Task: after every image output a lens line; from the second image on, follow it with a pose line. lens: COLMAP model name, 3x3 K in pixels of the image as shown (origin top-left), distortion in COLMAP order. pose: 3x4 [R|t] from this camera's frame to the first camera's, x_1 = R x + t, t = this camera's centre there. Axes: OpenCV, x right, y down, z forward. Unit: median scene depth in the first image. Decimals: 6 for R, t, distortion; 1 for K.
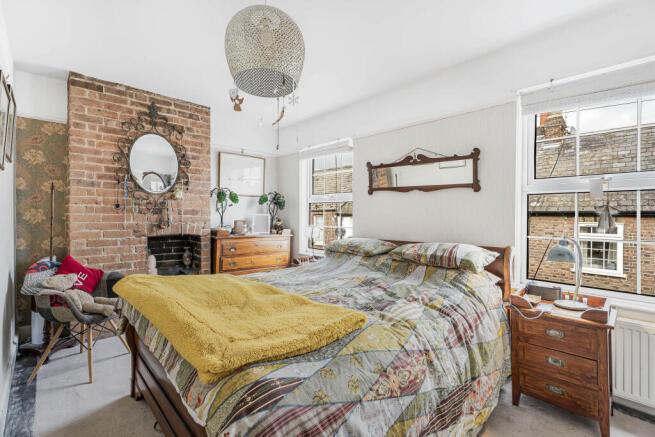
lens RADIAL K [[295.2, 0, 324.4], [0, 295.2, 217.6], [0, 0, 1]] dist [0.011109, -0.003362]
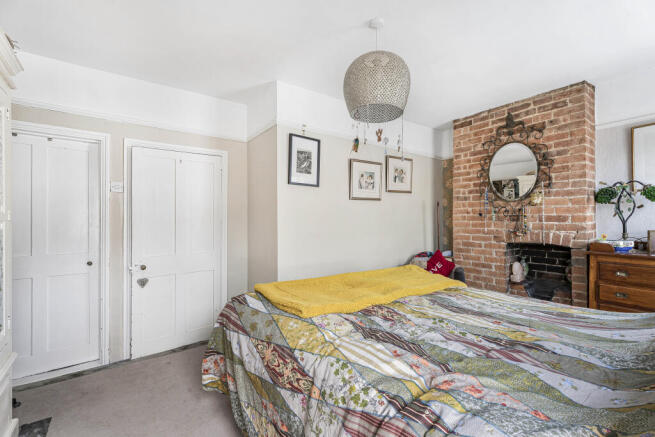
lens RADIAL K [[295.2, 0, 324.9], [0, 295.2, 219.5], [0, 0, 1]] dist [0.011109, -0.003362]
pose [[-0.133611, -0.008469, -0.990998, 0.525477], [-0.001034, 0.999964, -0.008407, -0.008269], [0.991033, -0.000099, -0.133615, 0.500322]]
